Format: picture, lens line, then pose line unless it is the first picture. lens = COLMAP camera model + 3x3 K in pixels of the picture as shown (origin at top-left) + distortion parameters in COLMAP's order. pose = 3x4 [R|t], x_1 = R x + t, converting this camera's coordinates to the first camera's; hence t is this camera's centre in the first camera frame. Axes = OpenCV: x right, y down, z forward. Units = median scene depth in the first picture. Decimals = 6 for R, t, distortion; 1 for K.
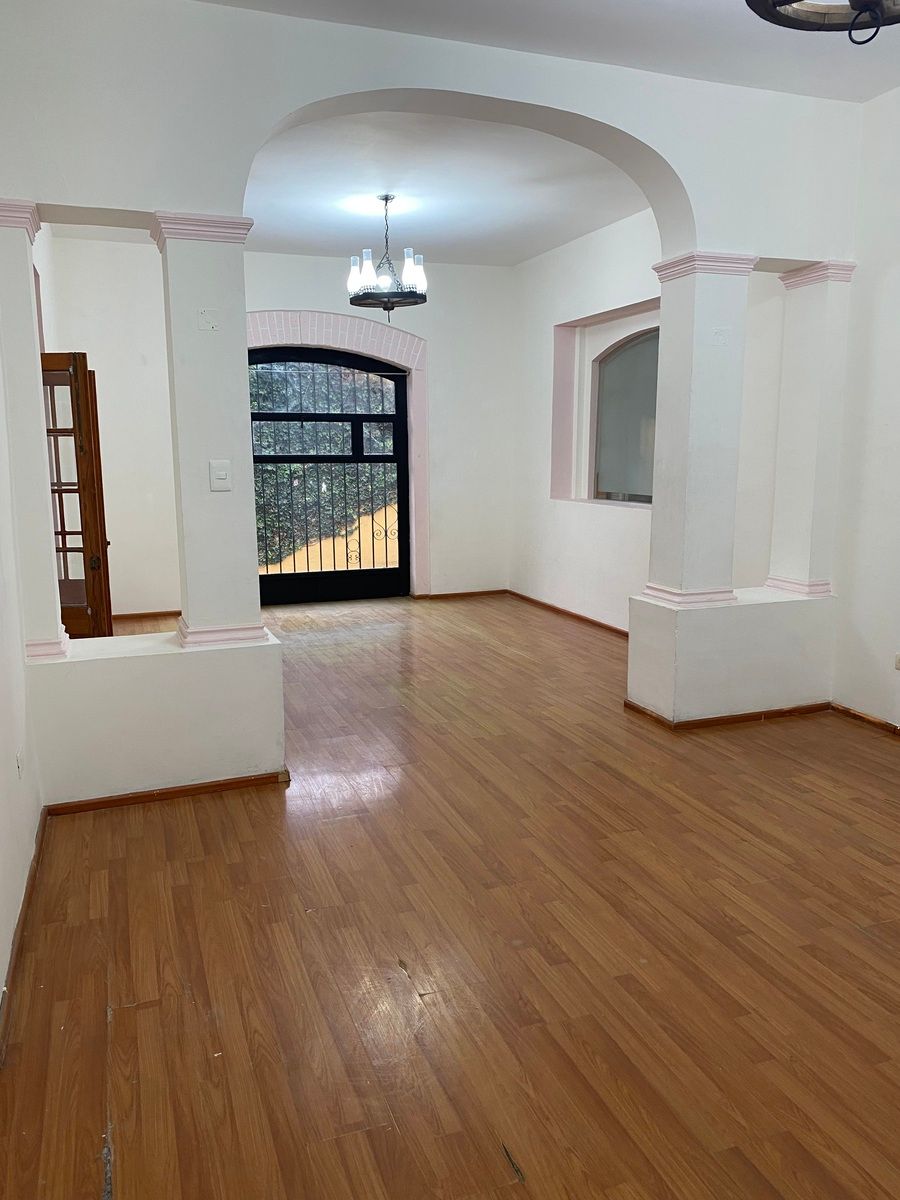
lens RADIAL K [[904.4, 0, 450.0], [0, 904.4, 600.0], [0, 0, 1]] dist [0.056904, -0.099107]
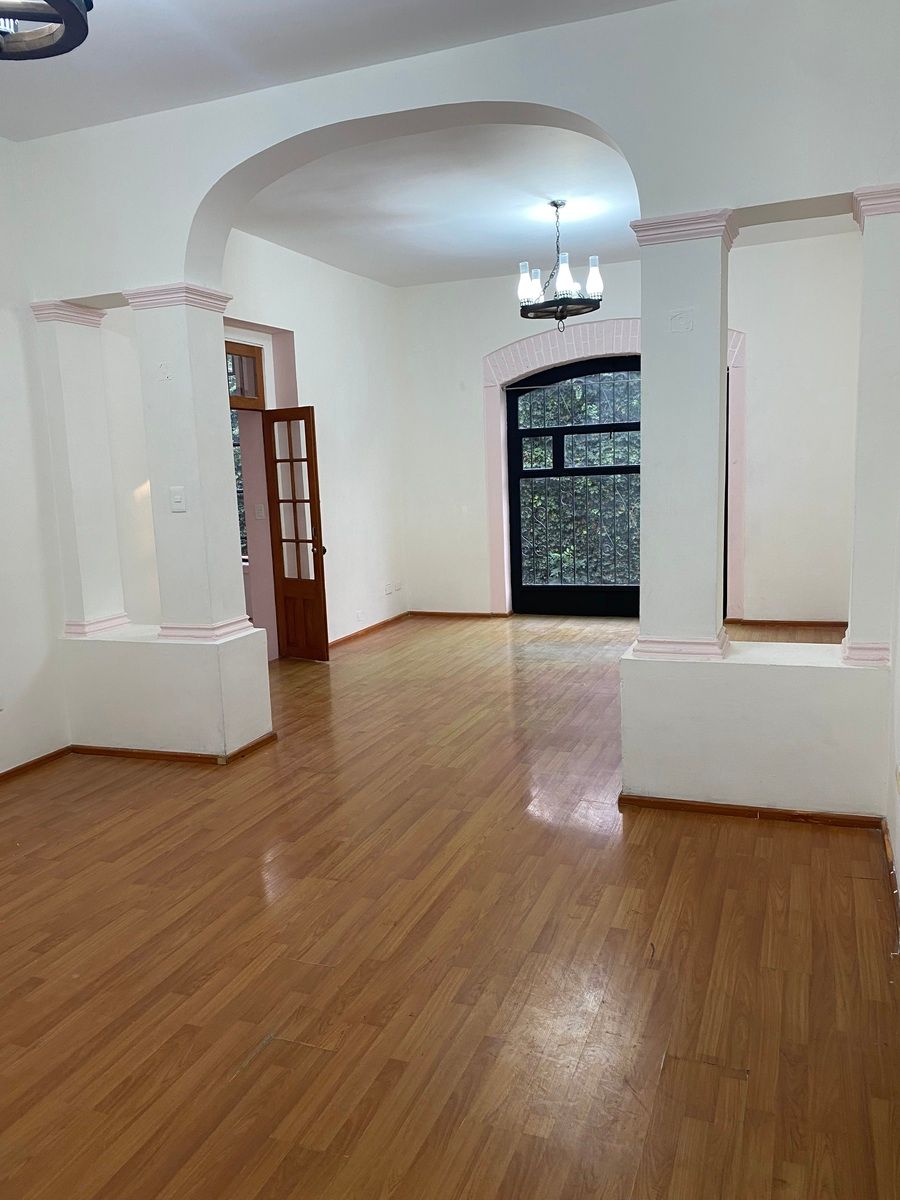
lens RADIAL K [[904.4, 0, 450.0], [0, 904.4, 600.0], [0, 0, 1]] dist [0.056904, -0.099107]
pose [[0.749153, 0.074416, -0.658204, 0.815000], [-0.075546, 0.996784, 0.026710, -0.063317], [0.658075, 0.029715, 0.752366, 0.333932]]
